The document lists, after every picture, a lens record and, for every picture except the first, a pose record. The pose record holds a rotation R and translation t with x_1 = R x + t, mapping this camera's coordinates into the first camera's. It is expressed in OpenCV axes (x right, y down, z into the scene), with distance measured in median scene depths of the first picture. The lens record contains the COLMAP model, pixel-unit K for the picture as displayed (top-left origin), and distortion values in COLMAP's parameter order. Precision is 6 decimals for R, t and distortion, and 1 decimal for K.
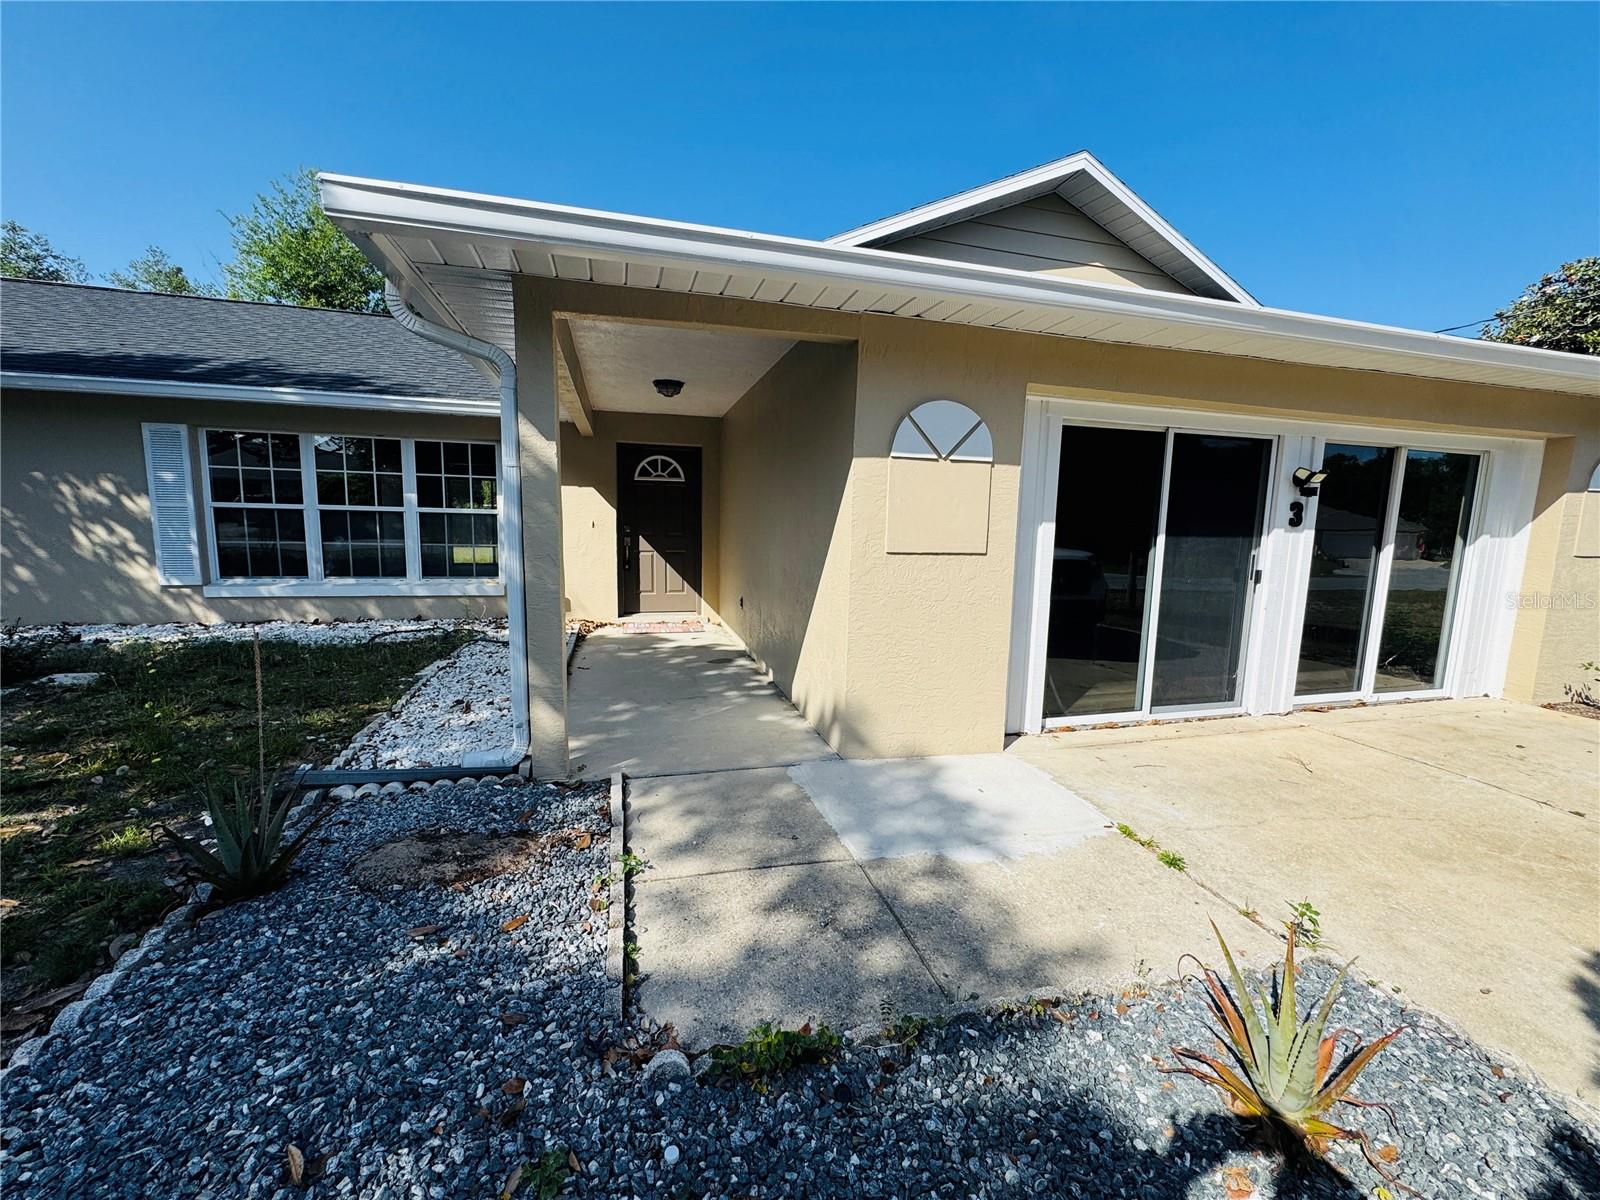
lens RADIAL K [[626.3, 0, 800.0], [0, 626.3, 600.0], [0, 0, 1]] dist [-0.001711, 0.000073]
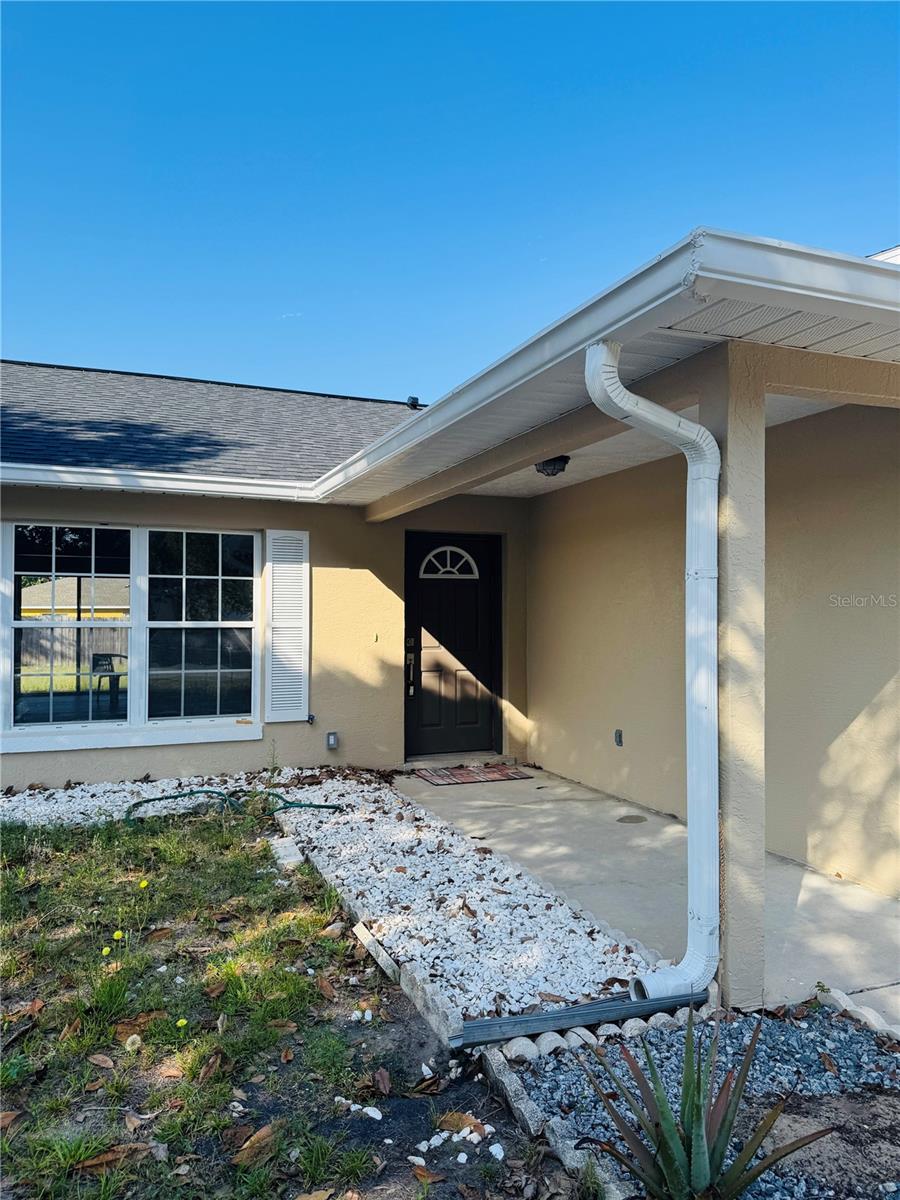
lens RADIAL K [[836.7, 0, 450.0], [0, 836.7, 600.0], [0, 0, 1]] dist [0.036180, -0.051047]
pose [[0.993780, -0.016602, 0.110115, -0.508288], [0.032510, 0.989001, -0.144290, -0.028621], [-0.106509, 0.146972, 0.983390, 0.012371]]
